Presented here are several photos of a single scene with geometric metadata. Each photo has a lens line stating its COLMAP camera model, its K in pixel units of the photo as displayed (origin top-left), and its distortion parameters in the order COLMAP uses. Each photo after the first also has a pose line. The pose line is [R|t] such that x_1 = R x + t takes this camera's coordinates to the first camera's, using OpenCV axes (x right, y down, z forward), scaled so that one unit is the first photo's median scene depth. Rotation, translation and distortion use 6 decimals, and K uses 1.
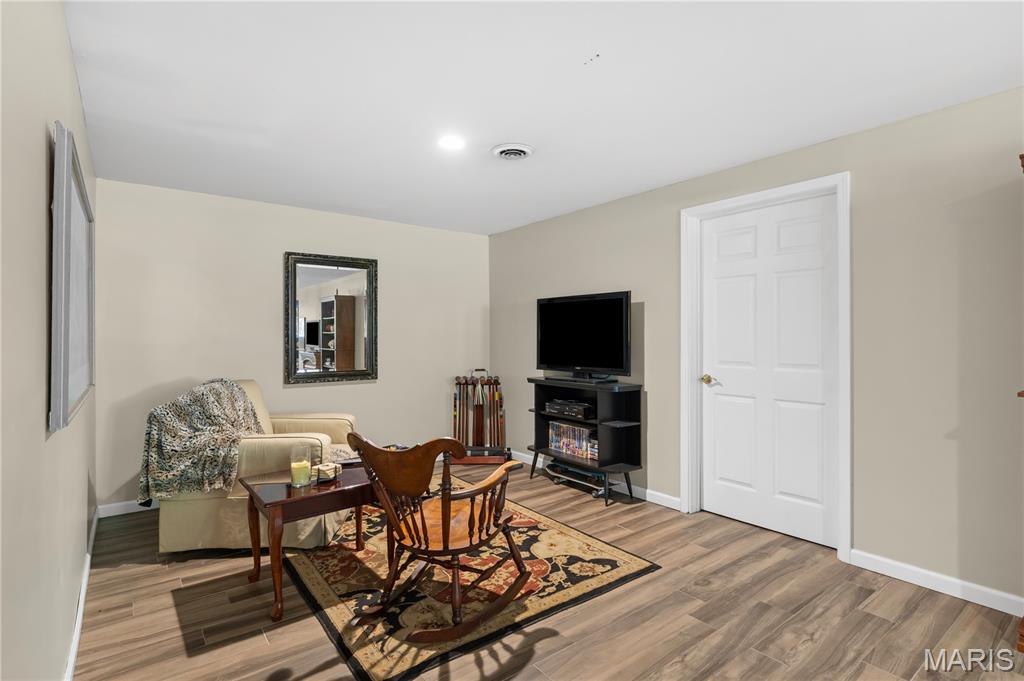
lens RADIAL K [[509.5, 0, 509.6], [0, 509.5, 340.9], [0, 0, 1]] dist [-0.001236, -0.000168]
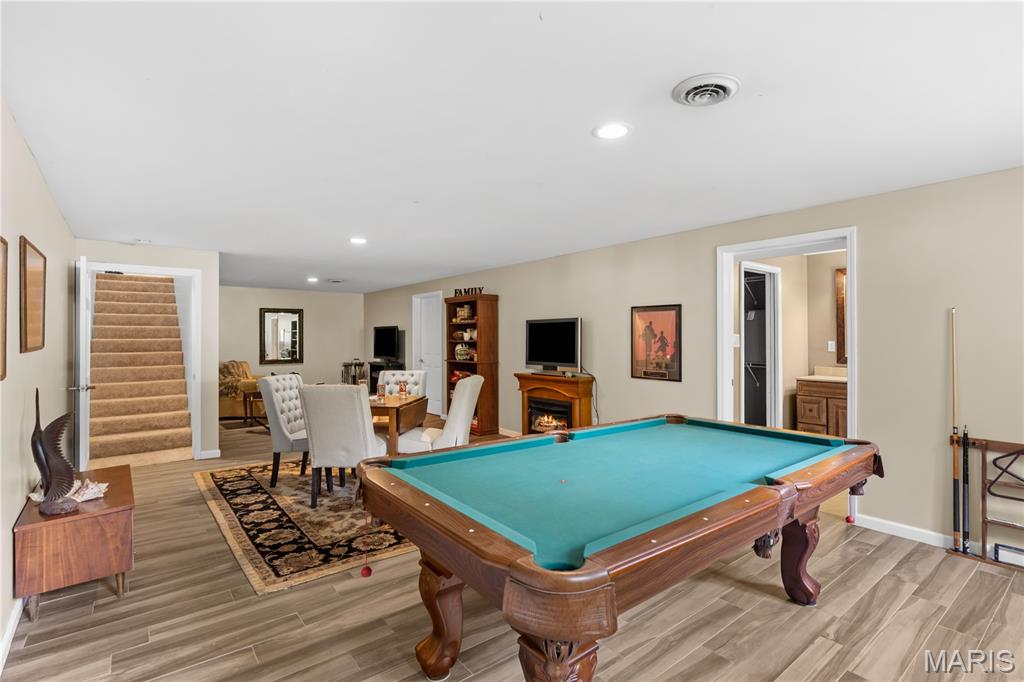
lens RADIAL K [[494.5, 0, 515.3], [0, 494.5, 336.6], [0, 0, 1]] dist [0.001823, 0.000124]
pose [[0.999715, -0.001742, 0.023799, 0.671083], [0.001777, 0.999997, -0.001449, -0.037700], [-0.023796, 0.001491, 0.999716, -1.285877]]
